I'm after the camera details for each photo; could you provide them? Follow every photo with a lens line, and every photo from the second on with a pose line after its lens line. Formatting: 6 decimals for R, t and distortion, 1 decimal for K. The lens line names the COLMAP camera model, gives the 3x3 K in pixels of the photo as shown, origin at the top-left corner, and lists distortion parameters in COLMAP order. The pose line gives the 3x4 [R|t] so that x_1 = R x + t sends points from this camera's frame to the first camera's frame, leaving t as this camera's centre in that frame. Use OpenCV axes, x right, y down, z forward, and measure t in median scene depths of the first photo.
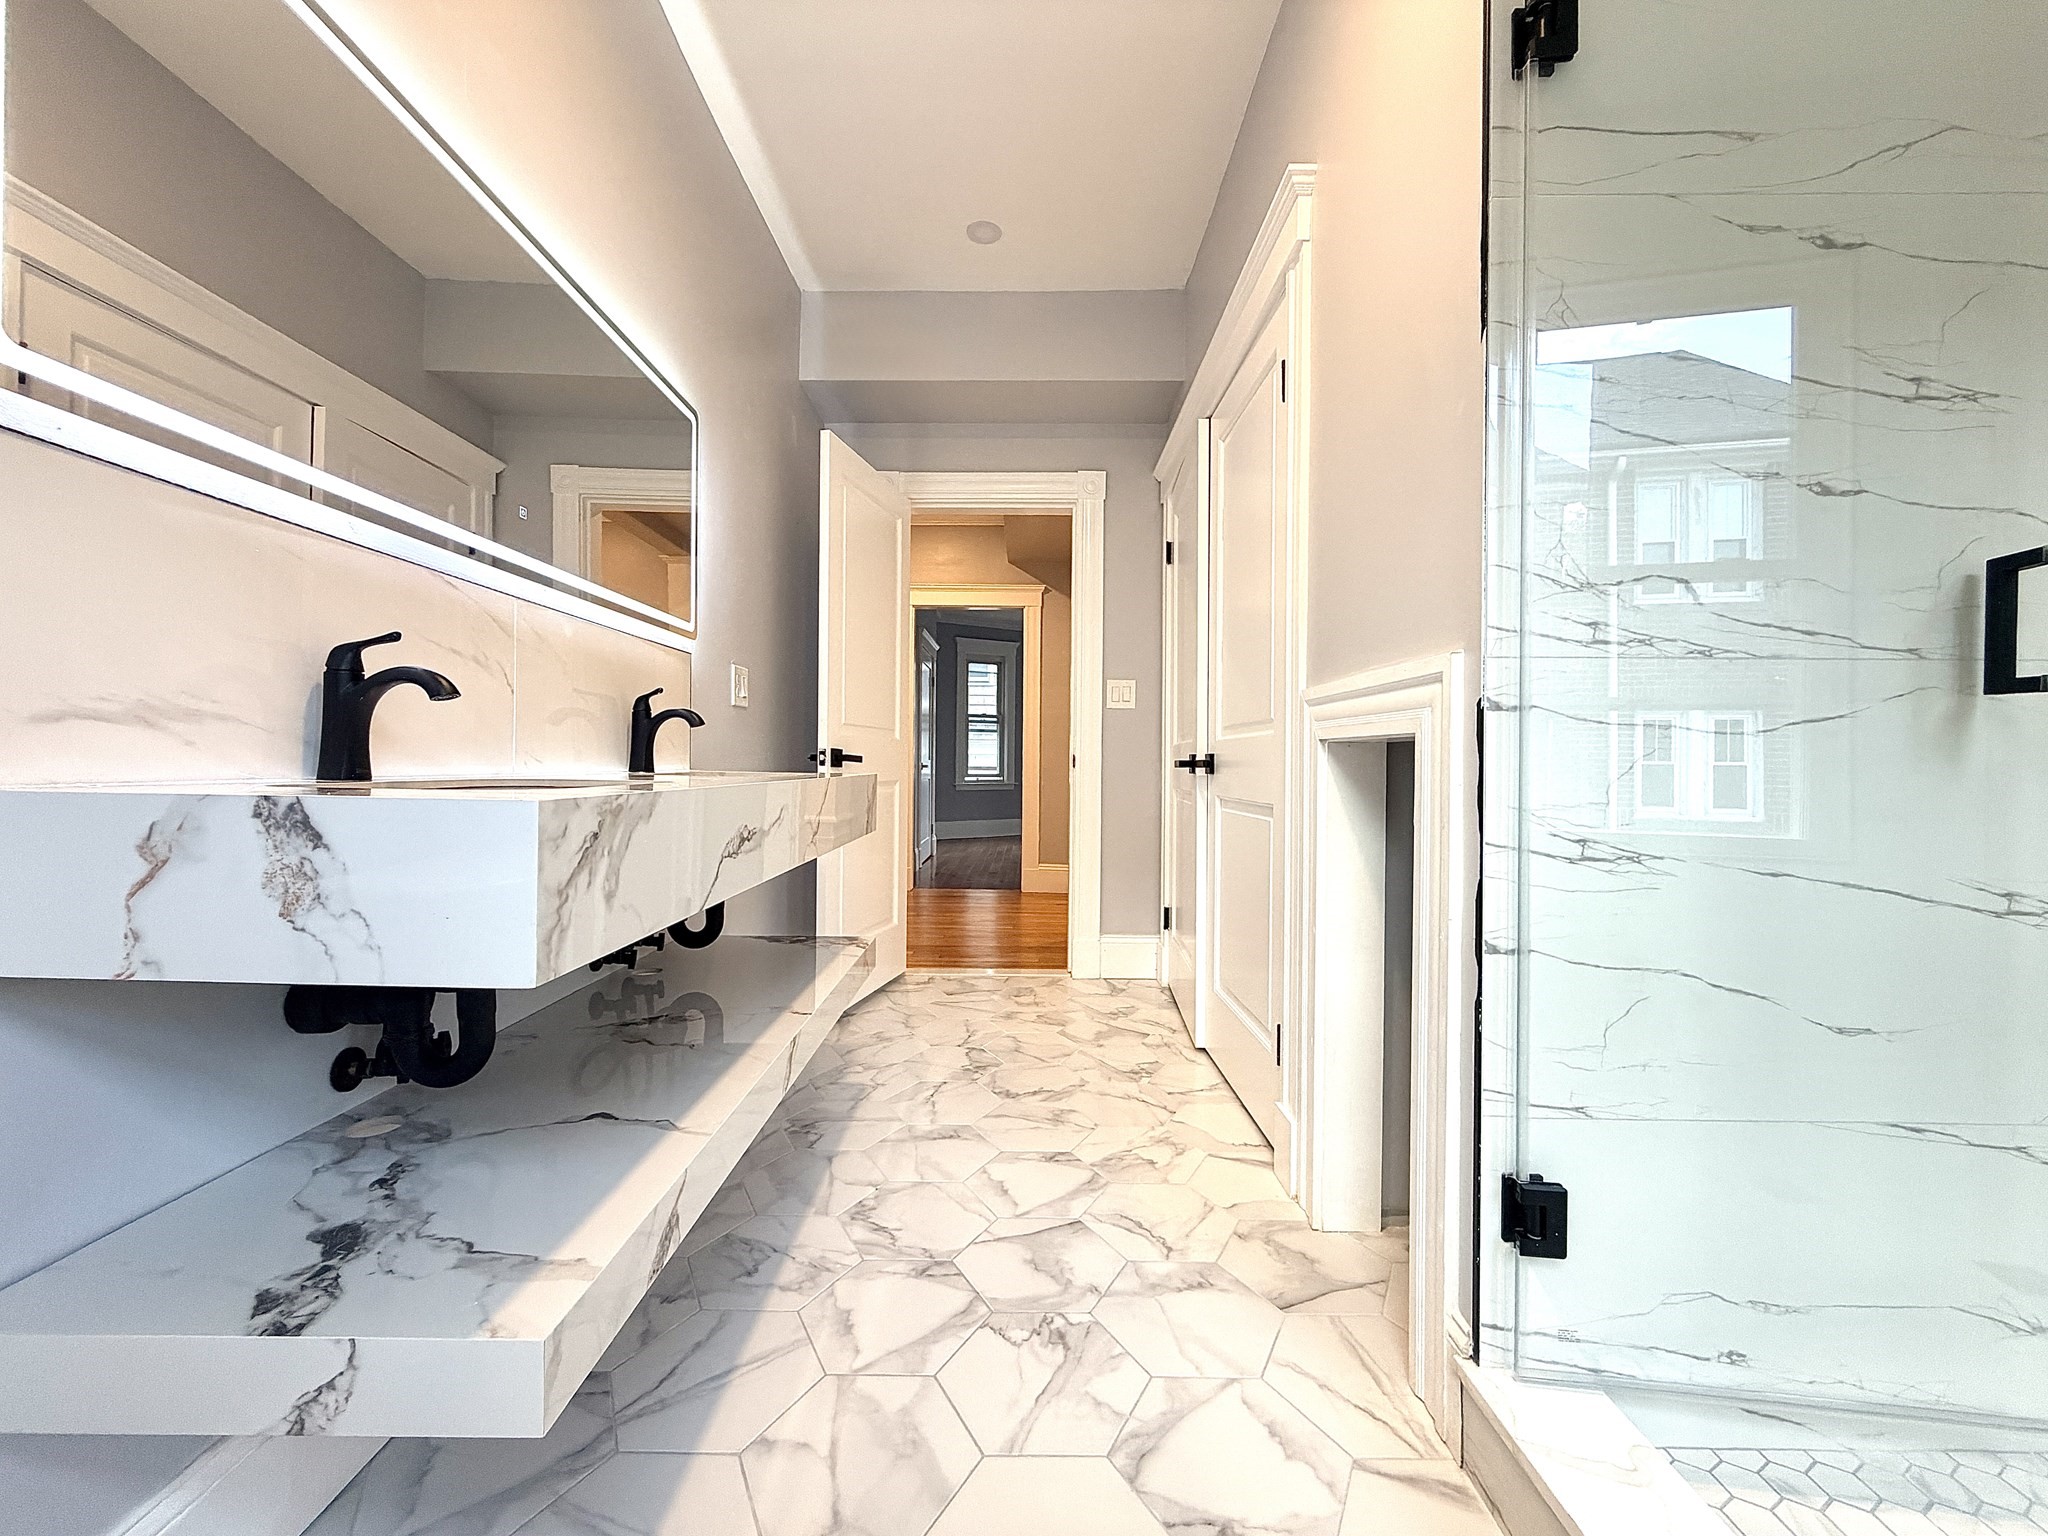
lens RADIAL K [[817.9, 0, 1016.1], [0, 817.9, 767.5], [0, 0, 1]] dist [-0.001803, 0.000576]
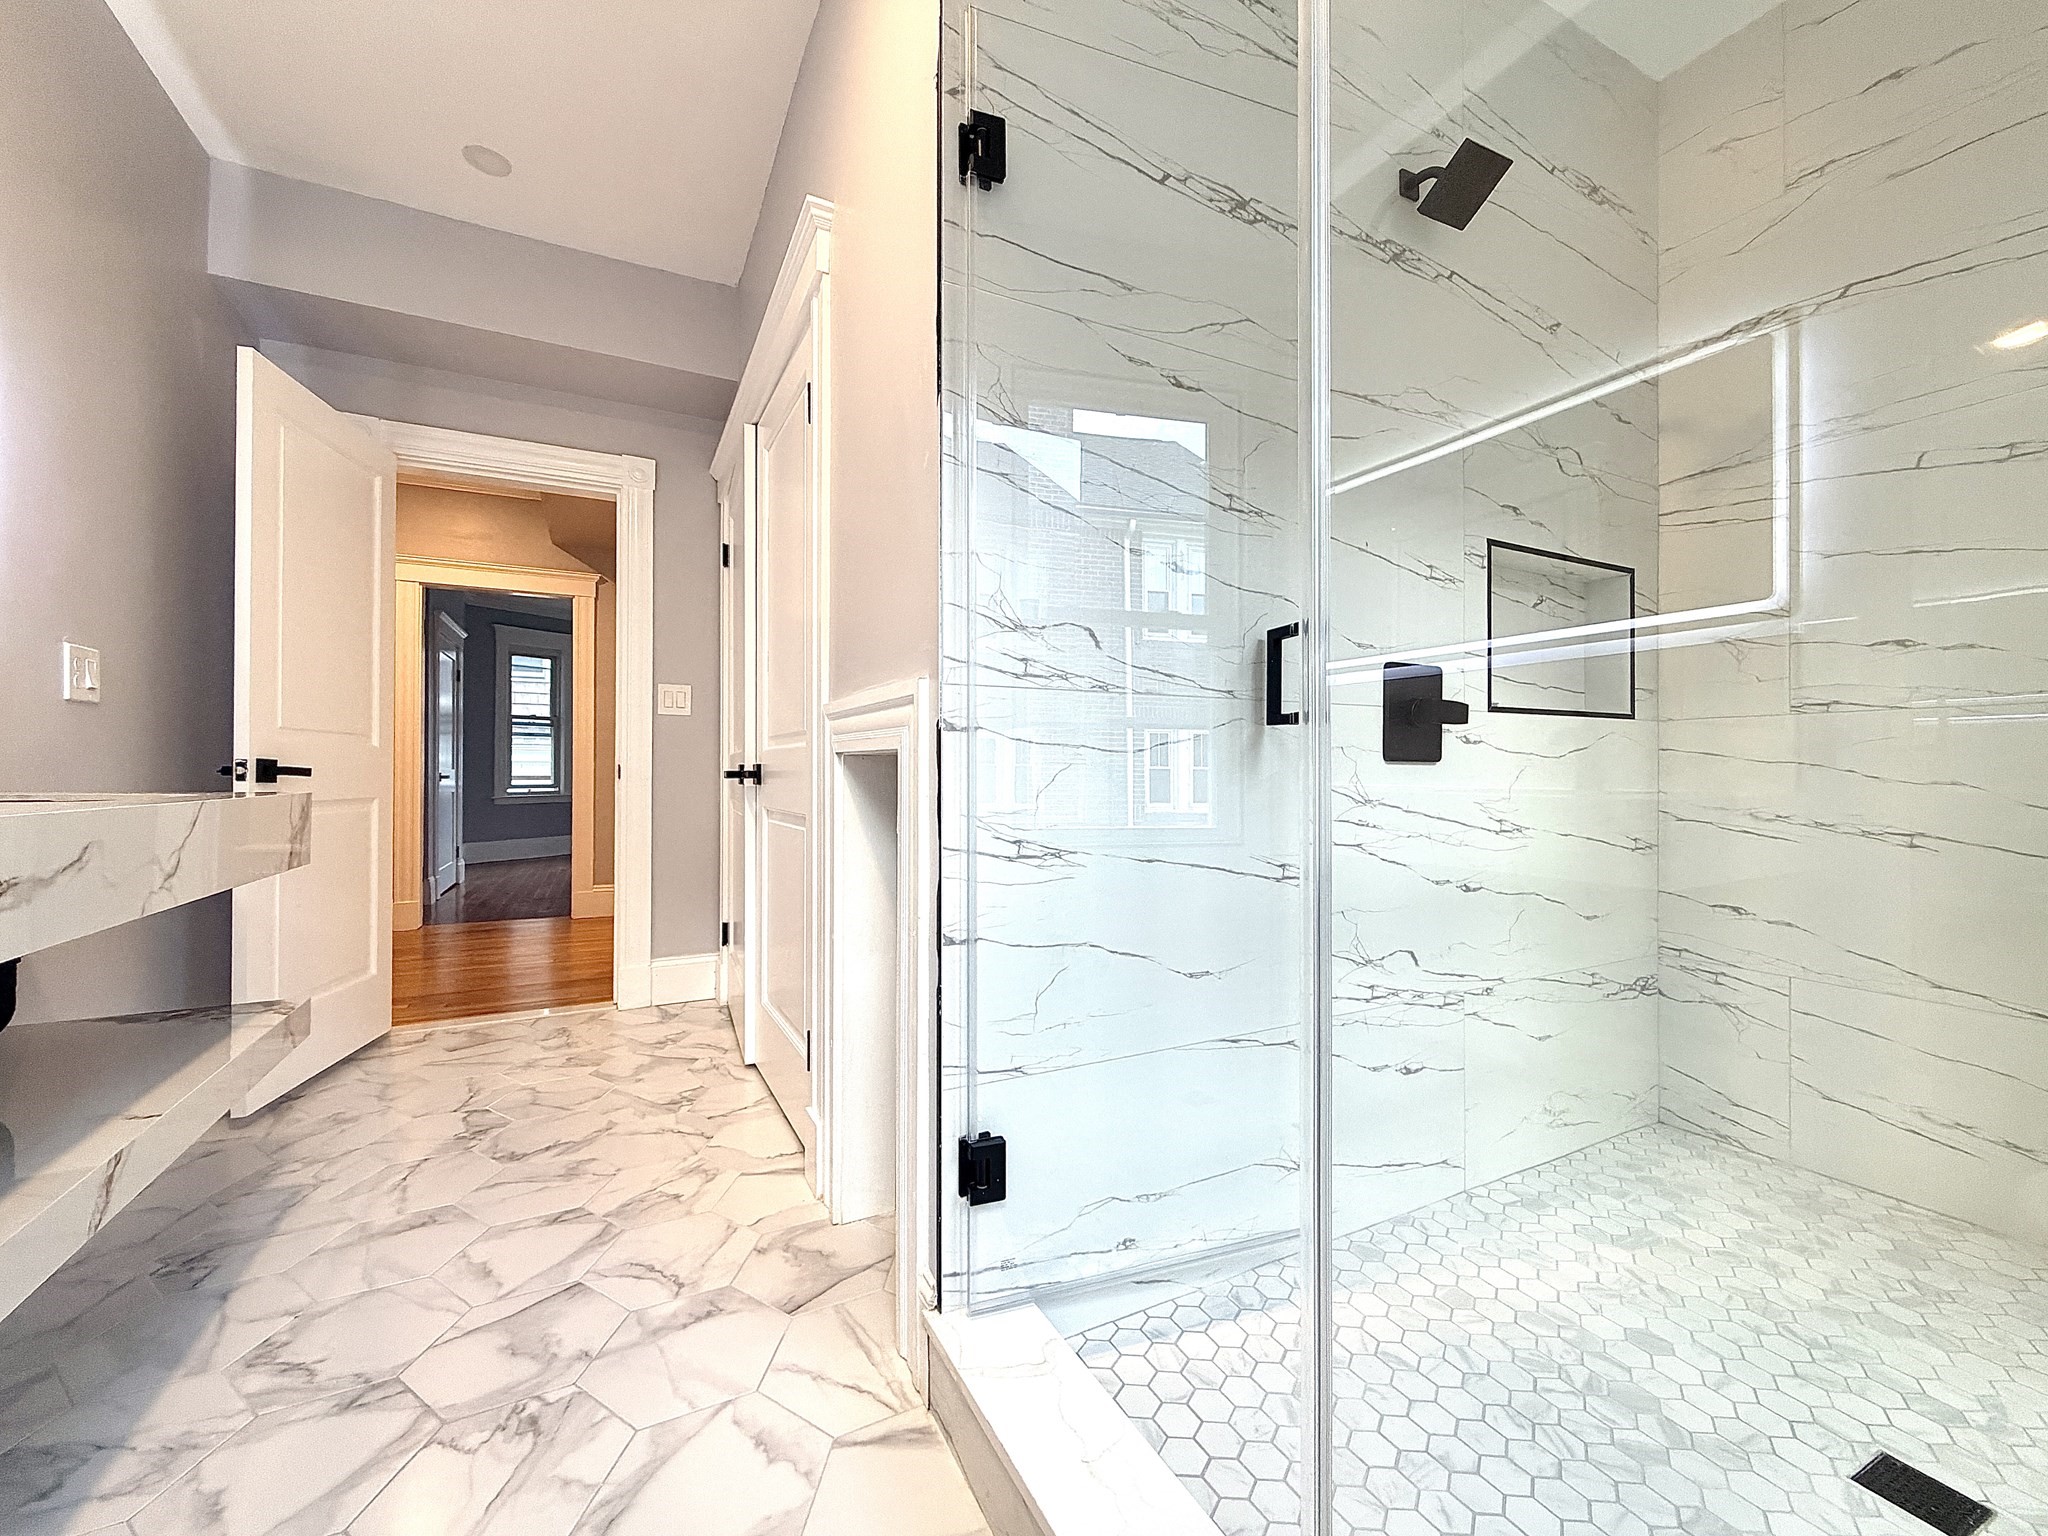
lens RADIAL K [[817.9, 0, 1019.9], [0, 817.9, 767.5], [0, 0, 1]] dist [-0.001803, 0.000576]
pose [[0.885789, -0.005076, 0.464061, 0.093800], [0.008524, 0.999949, -0.005333, -0.007528], [-0.464010, 0.008680, 0.885787, -0.034448]]
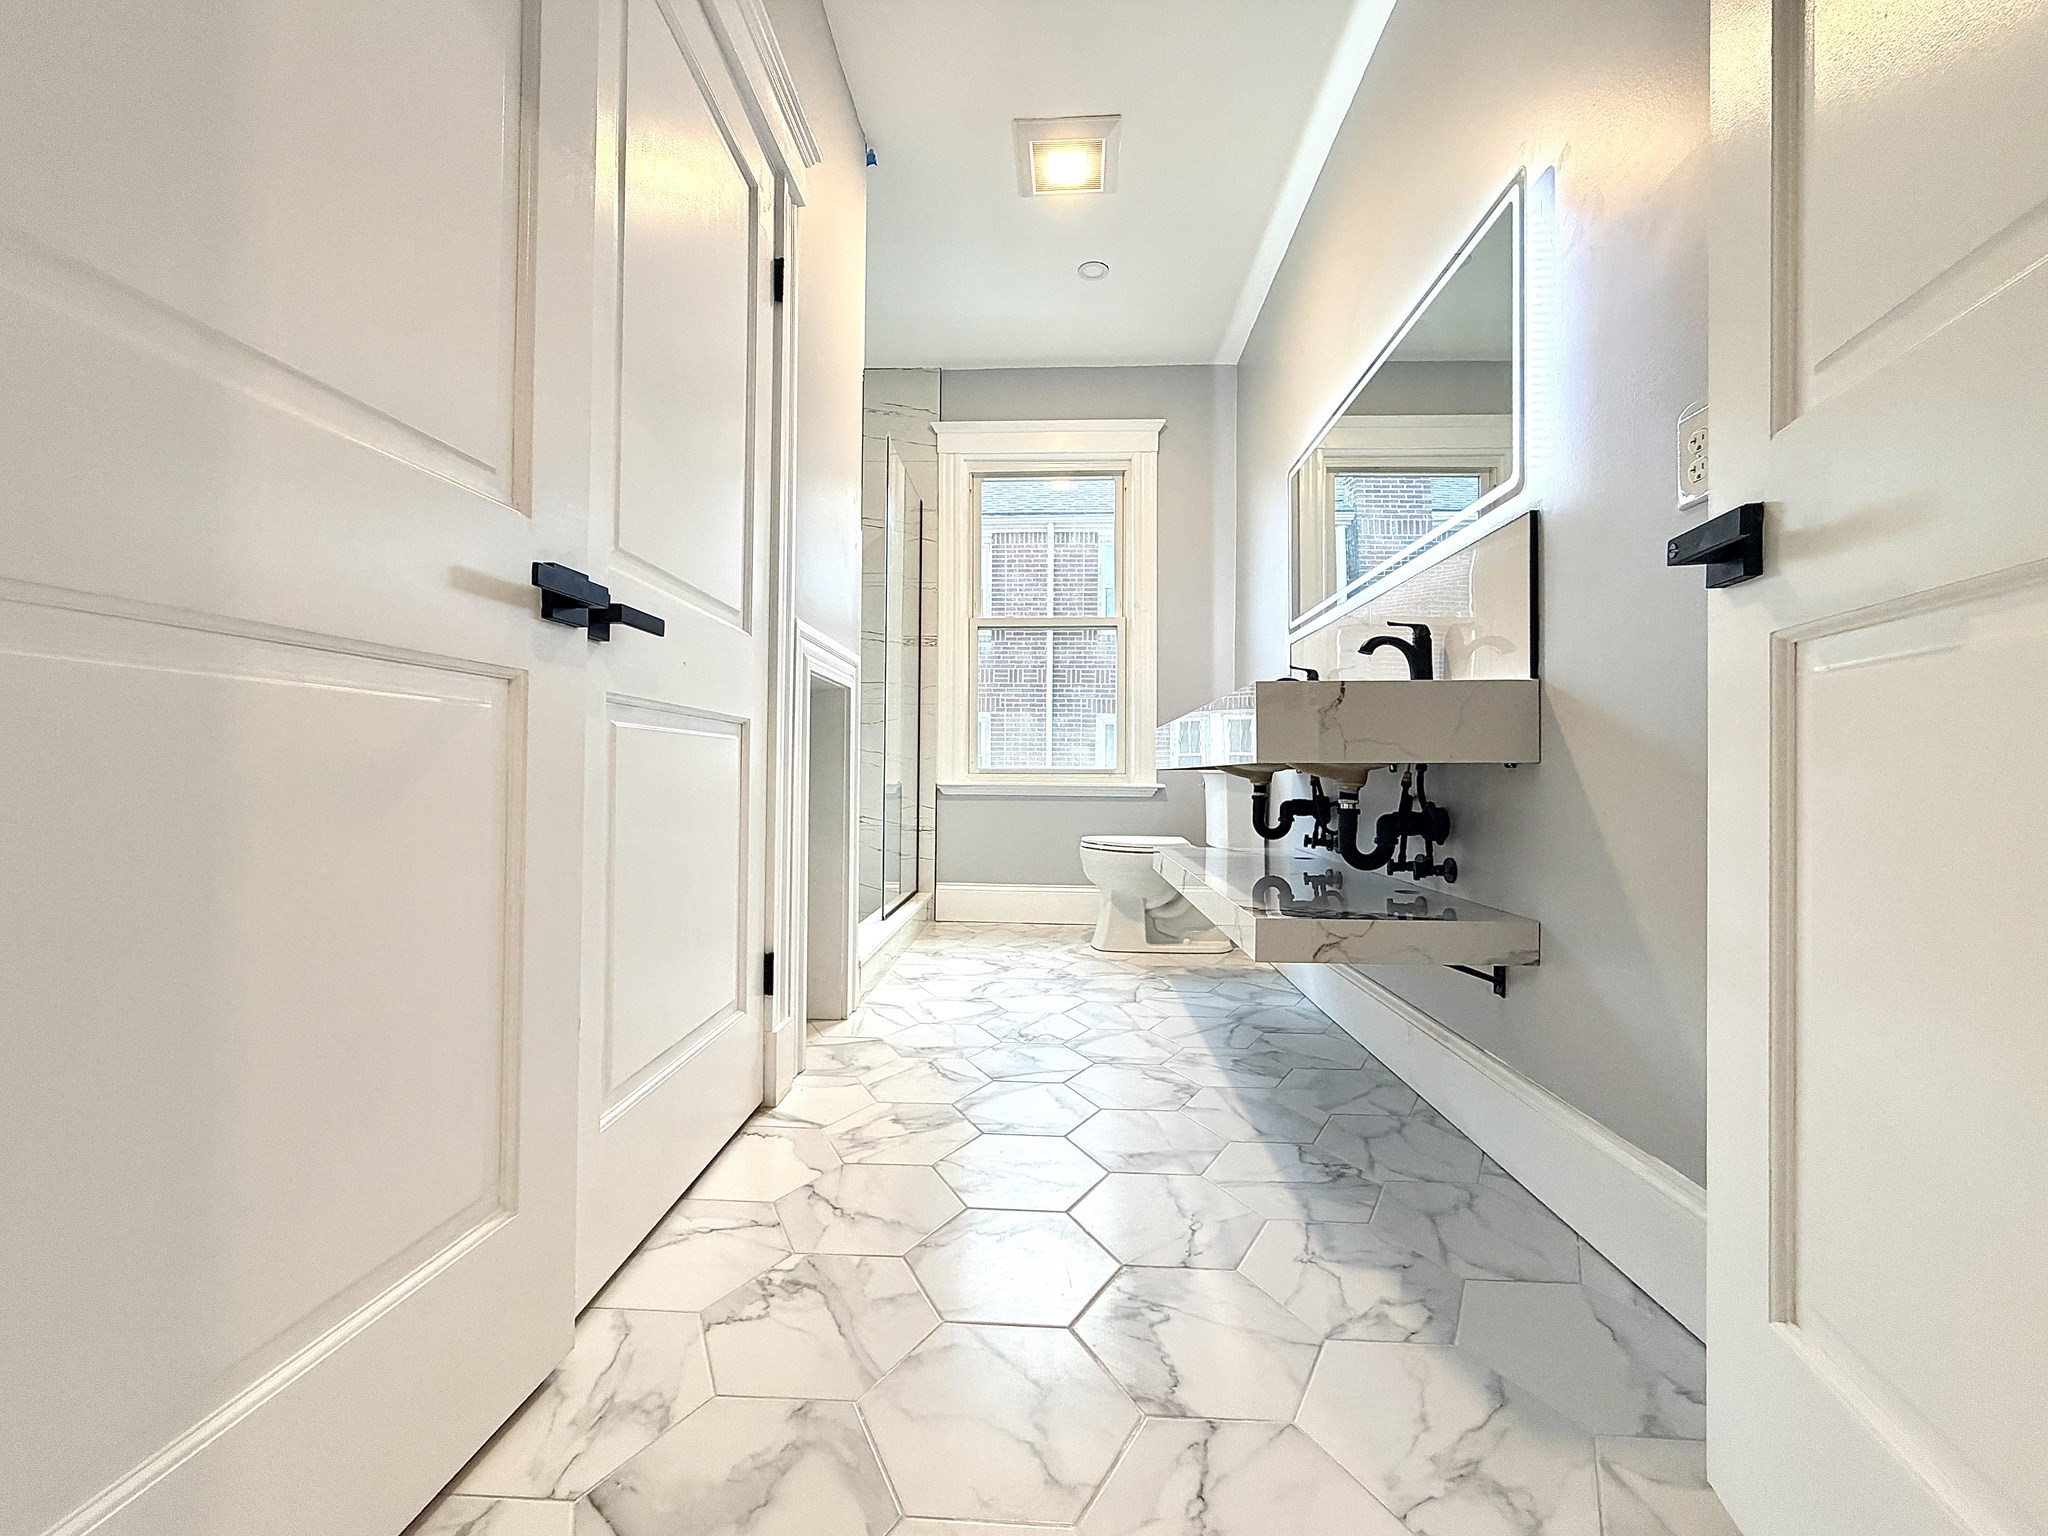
lens RADIAL K [[817.9, 0, 1024.7], [0, 817.9, 766.7], [0, 0, 1]] dist [-0.001803, 0.000576]
pose [[-0.999445, -0.013786, 0.030329, 0.003456], [-0.013880, 0.999899, -0.002888, 0.110720], [-0.030287, -0.003307, -0.999536, 2.198353]]
